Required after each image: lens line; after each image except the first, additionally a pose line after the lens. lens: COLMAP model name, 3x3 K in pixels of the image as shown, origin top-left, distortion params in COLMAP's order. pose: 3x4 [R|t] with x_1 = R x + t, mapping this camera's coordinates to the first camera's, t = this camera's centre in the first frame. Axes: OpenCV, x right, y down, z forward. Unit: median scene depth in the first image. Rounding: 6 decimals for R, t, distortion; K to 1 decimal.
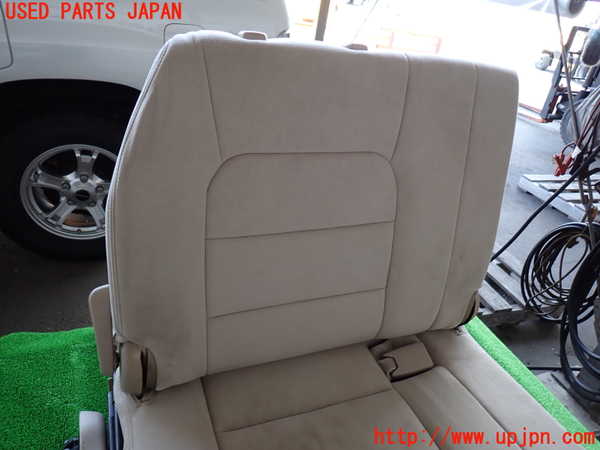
lens RADIAL K [[442.9, 0, 300.0], [0, 442.9, 225.0], [0, 0, 1]] dist [-0.009837, -0.001680]
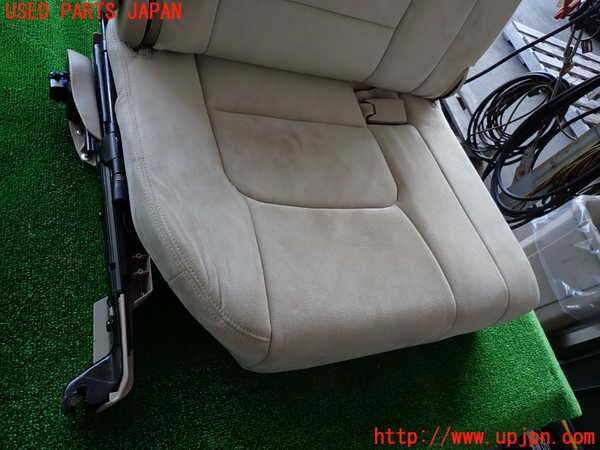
lens RADIAL K [[442.9, 0, 300.0], [0, 442.9, 225.0], [0, 0, 1]] dist [-0.009837, -0.001680]
pose [[0.952240, 0.233836, 0.196364, -0.092858], [-0.294150, 0.875045, 0.384411, 0.191396], [-0.081938, -0.423812, 0.902036, -0.053955]]
